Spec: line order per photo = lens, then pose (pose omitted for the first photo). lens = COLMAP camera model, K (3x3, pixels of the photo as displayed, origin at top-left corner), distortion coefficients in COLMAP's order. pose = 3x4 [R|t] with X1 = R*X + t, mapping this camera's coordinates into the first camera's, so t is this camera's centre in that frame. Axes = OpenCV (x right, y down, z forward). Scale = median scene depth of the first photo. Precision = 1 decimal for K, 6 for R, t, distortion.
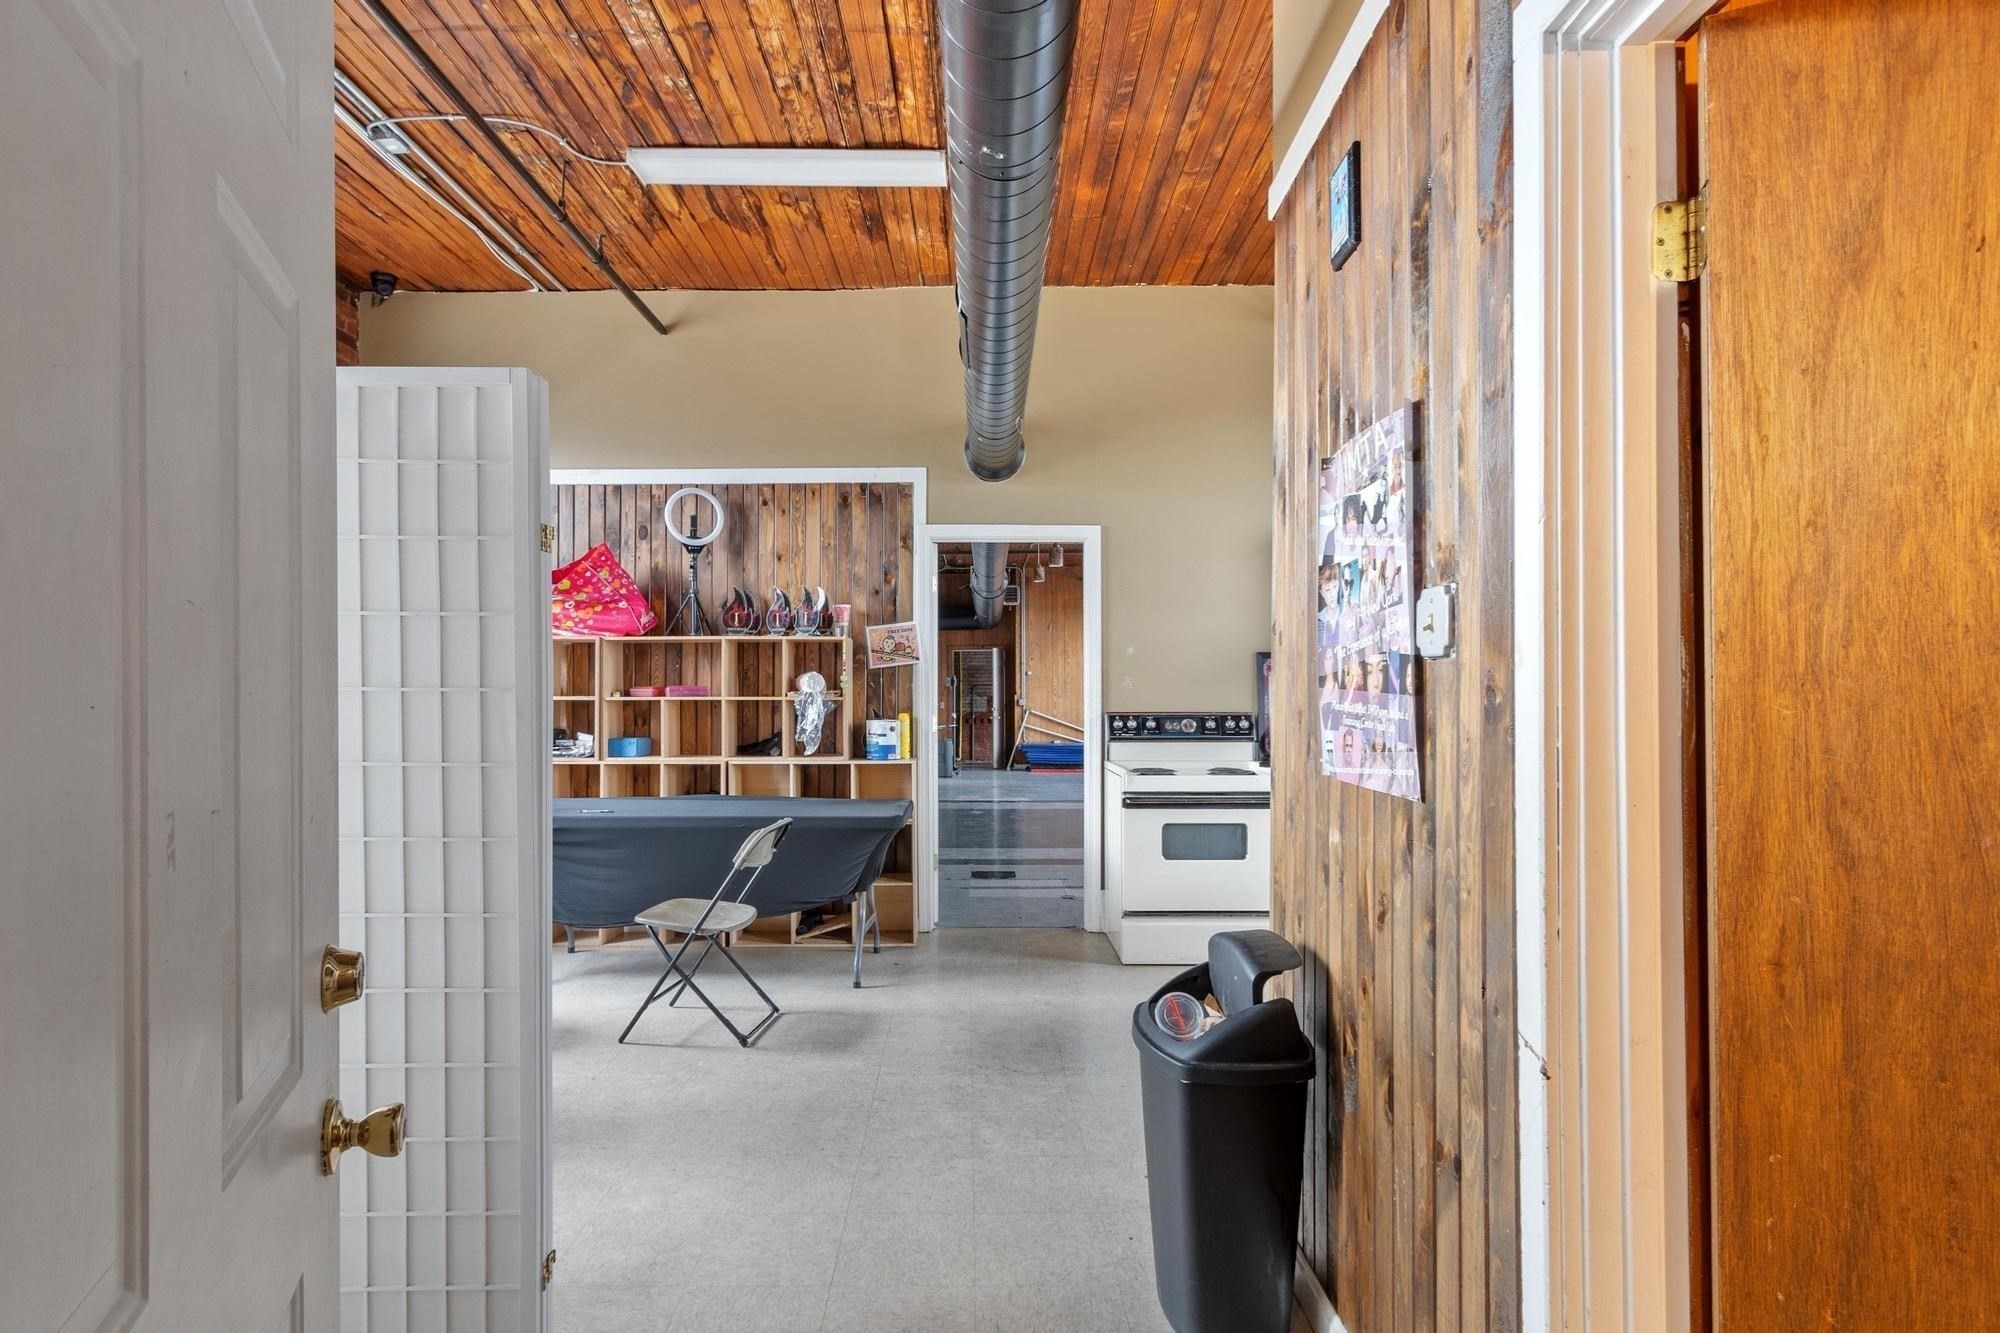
lens RADIAL K [[1006.8, 0, 993.9], [0, 1006.8, 678.5], [0, 0, 1]] dist [0.006030, 0.000478]
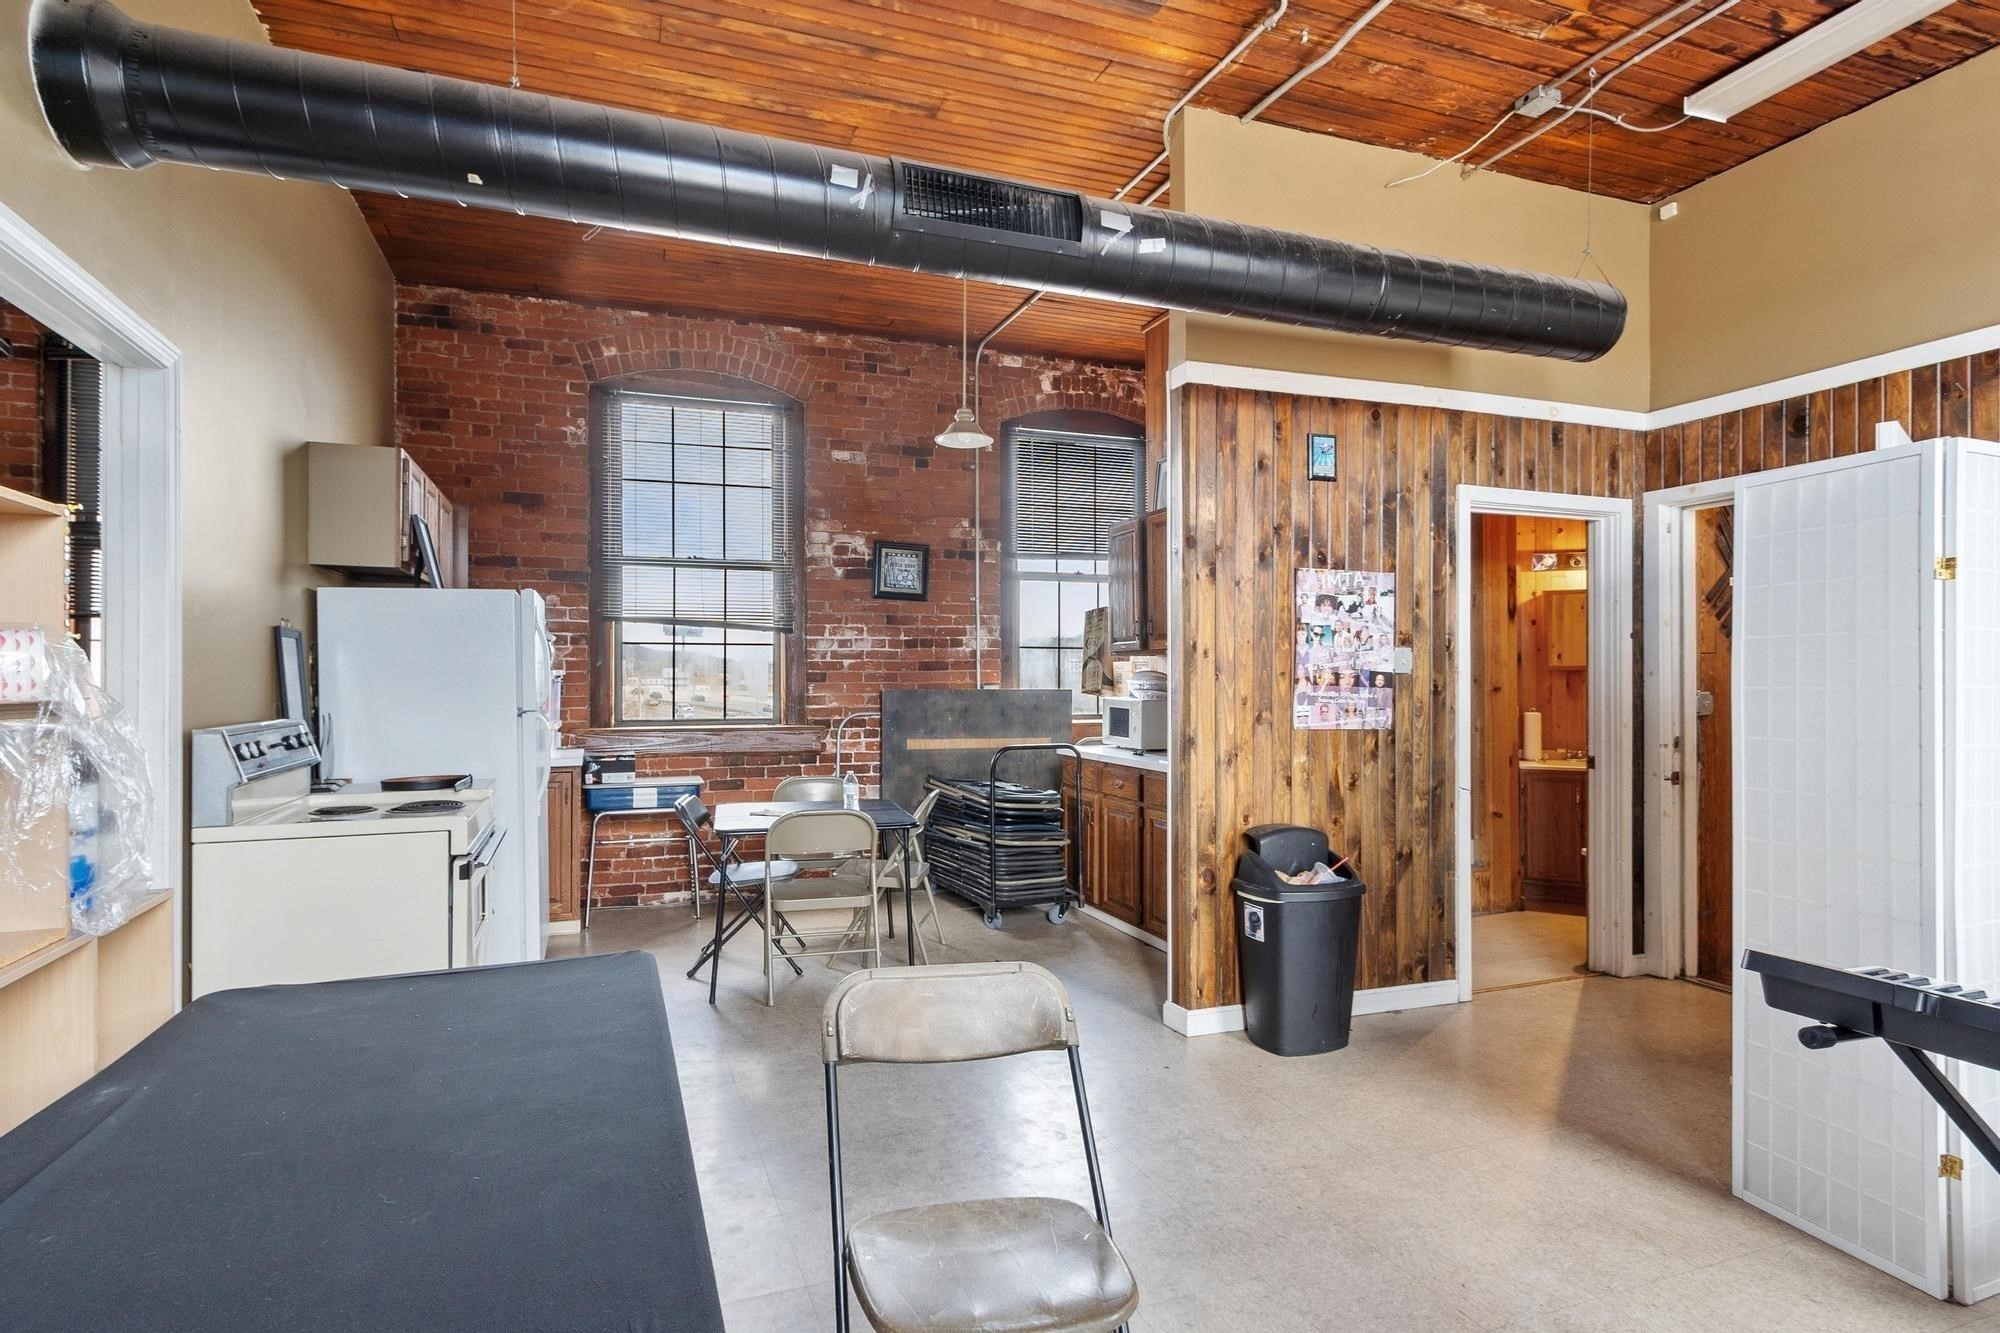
lens RADIAL K [[1006.8, 0, 980.9], [0, 1006.8, 669.8], [0, 0, 1]] dist [0.006030, 0.000478]
pose [[-0.334676, 0.003152, 0.942328, -0.462349], [-0.009811, 0.999929, -0.006830, -0.000097], [-0.942282, -0.011531, -0.334621, 0.787049]]
